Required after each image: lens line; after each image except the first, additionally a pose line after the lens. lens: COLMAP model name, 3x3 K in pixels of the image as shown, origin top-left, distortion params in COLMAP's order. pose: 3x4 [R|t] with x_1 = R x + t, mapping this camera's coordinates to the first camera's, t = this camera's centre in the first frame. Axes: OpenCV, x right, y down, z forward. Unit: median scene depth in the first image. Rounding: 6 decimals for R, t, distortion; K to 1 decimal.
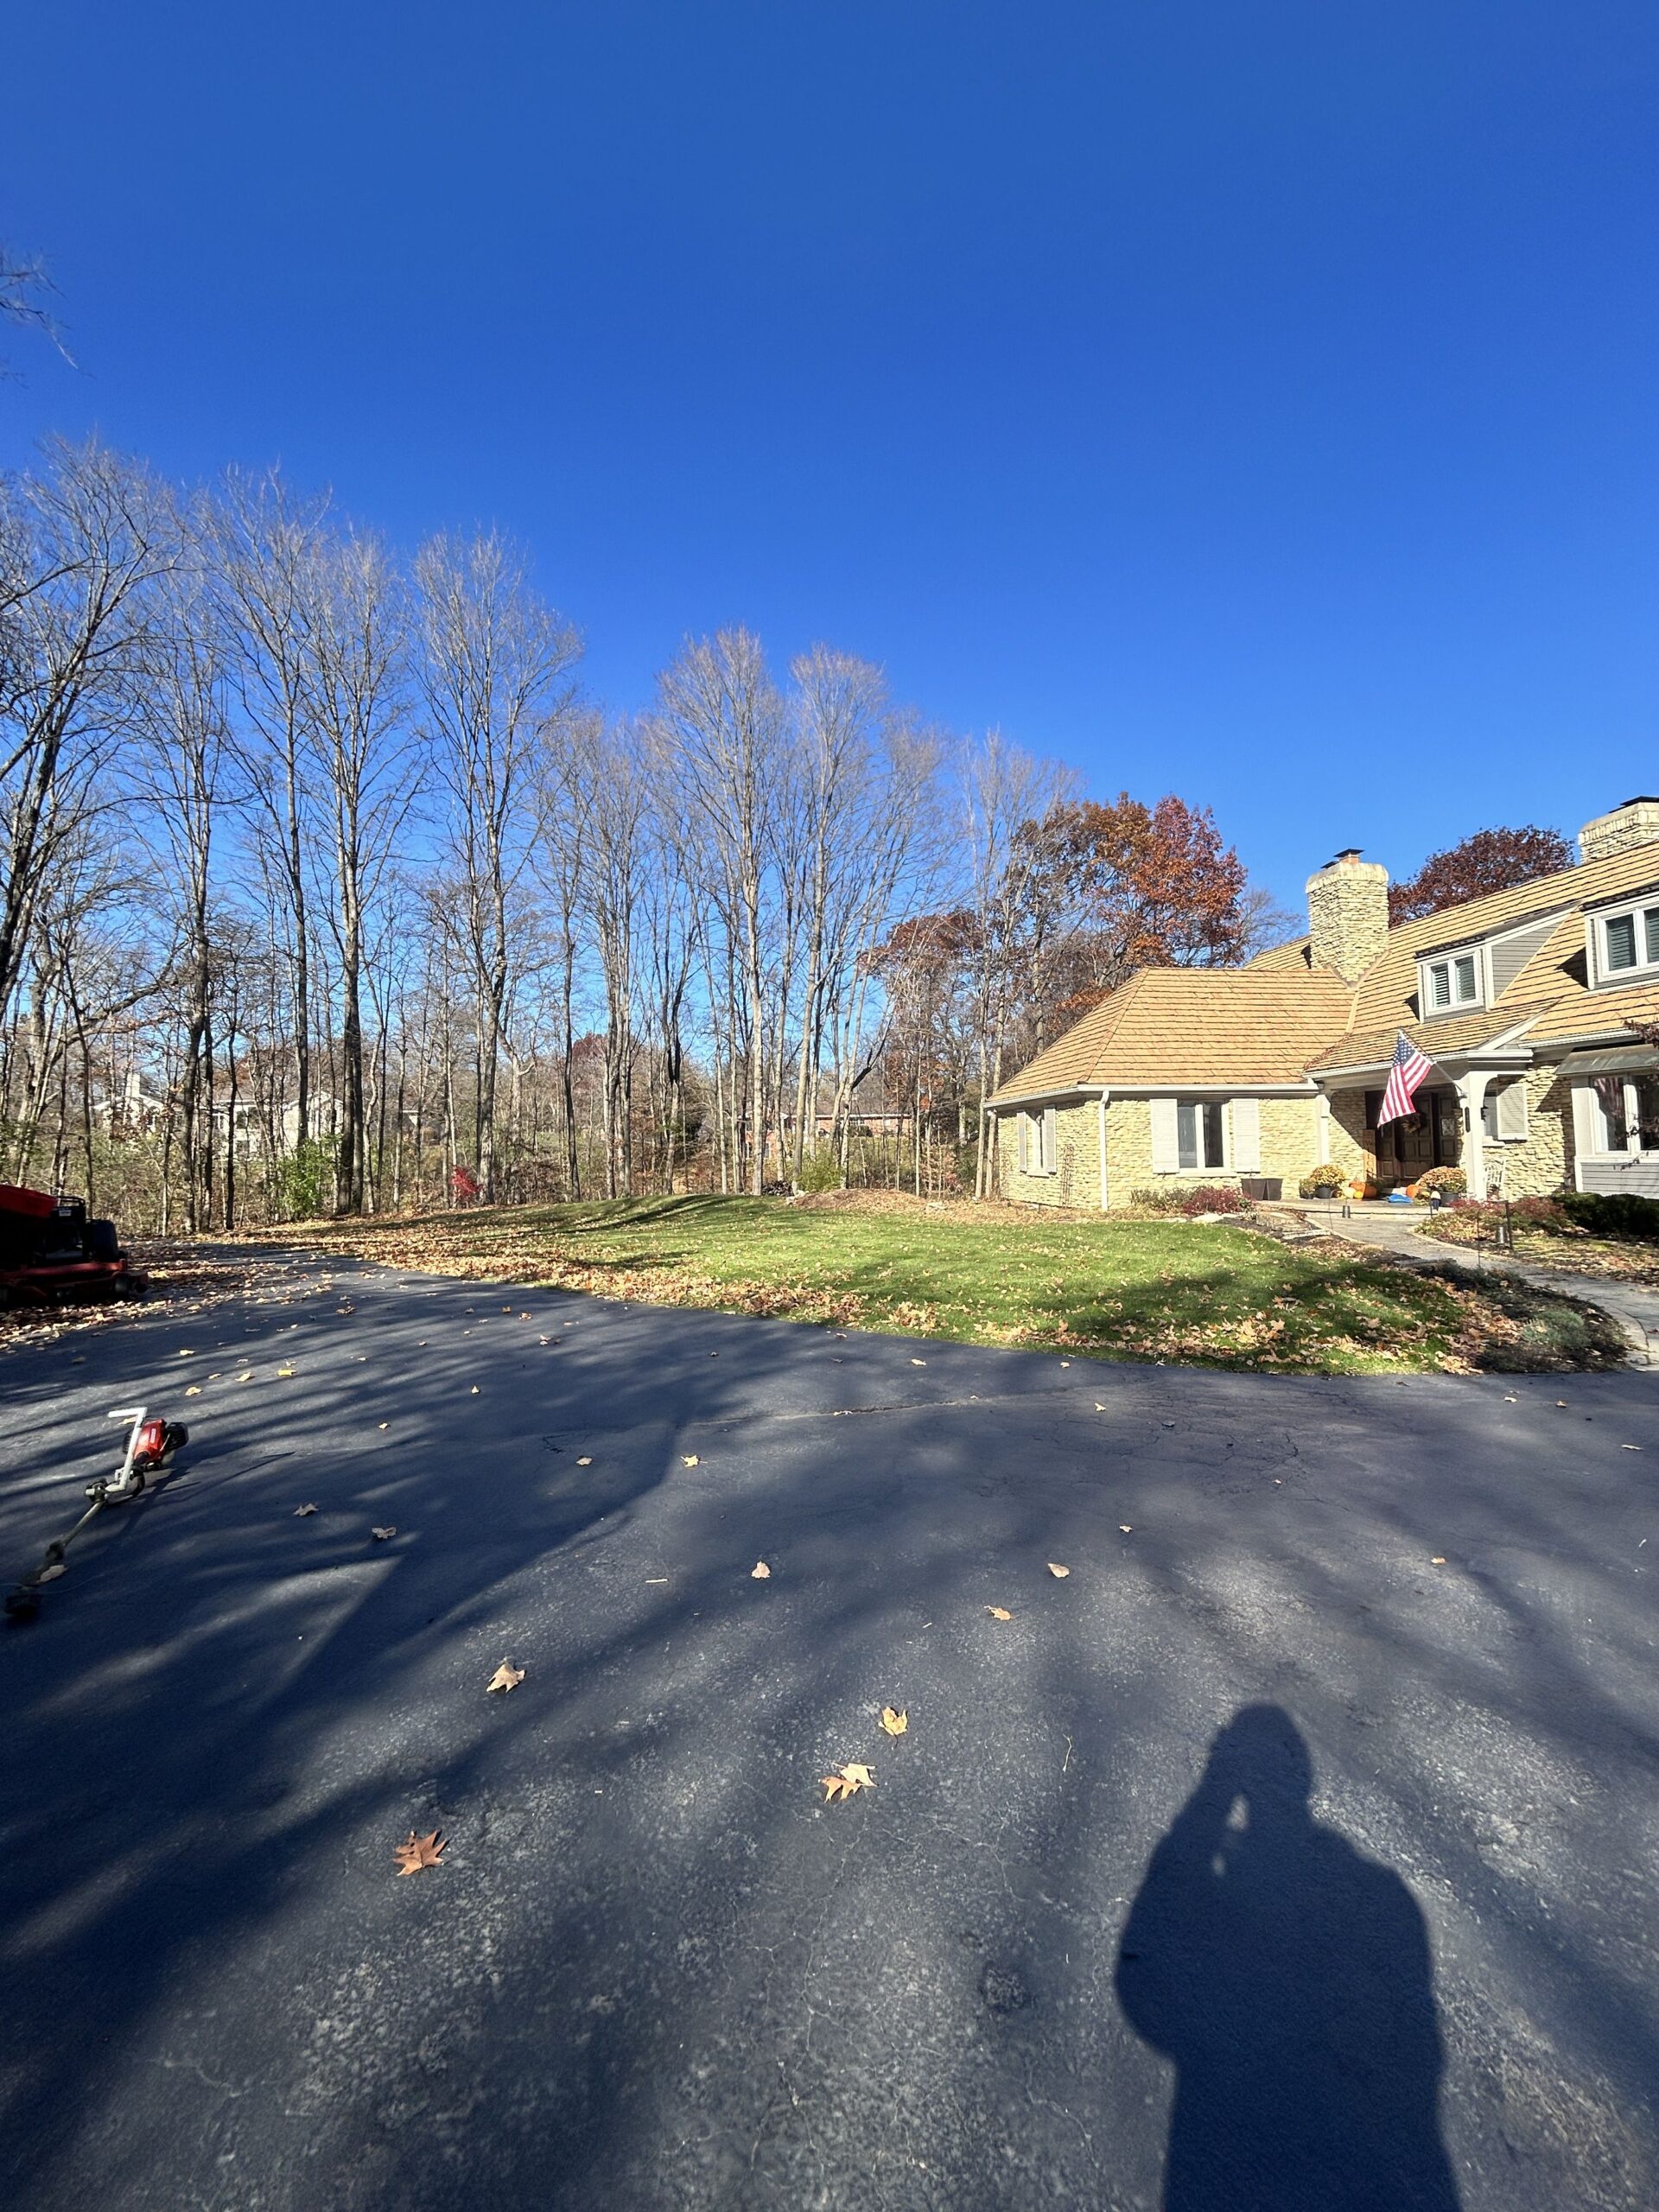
lens RADIAL K [[882.2, 0, 827.4], [0, 882.2, 1114.4], [0, 0, 1]] dist [-0.011944, -0.000062]
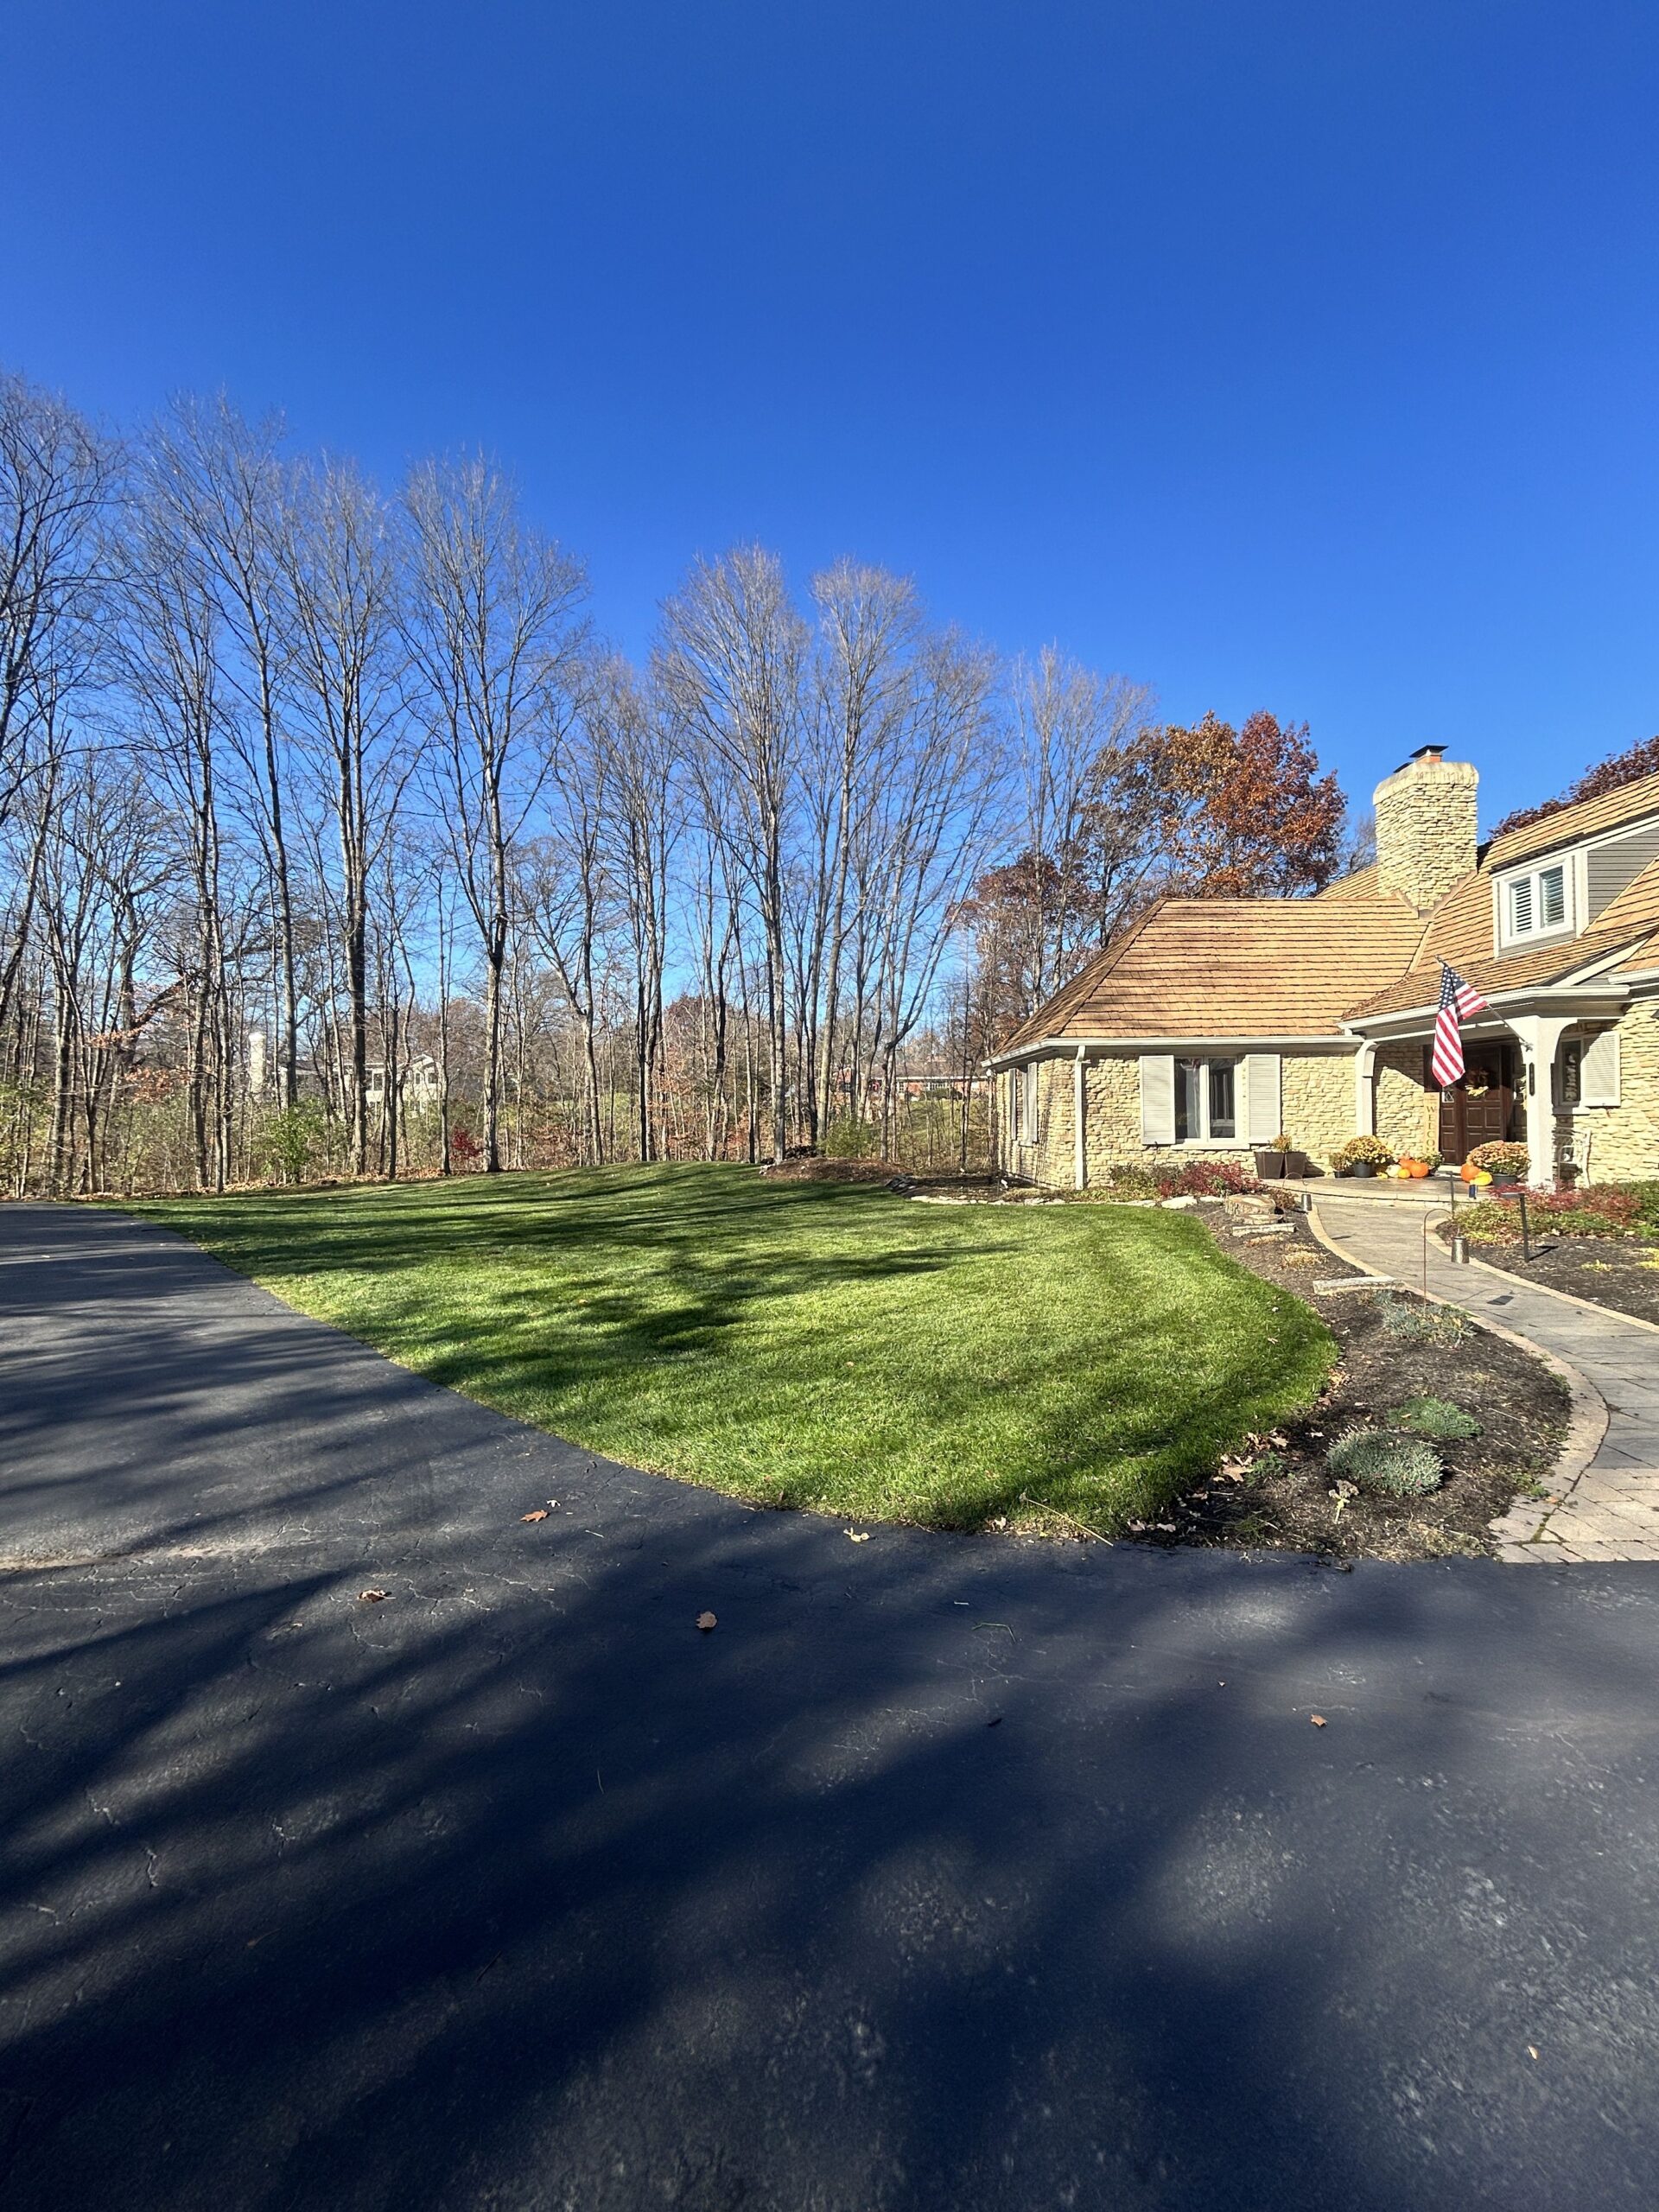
lens RADIAL K [[889.7, 0, 829.9], [0, 889.7, 1107.0], [0, 0, 1]] dist [0.013145, -0.000007]
pose [[0.993460, 0.001354, -0.114171, 0.172286], [0.002602, 0.999402, 0.034494, 0.001136], [0.114149, -0.034566, 0.992862, 0.126212]]
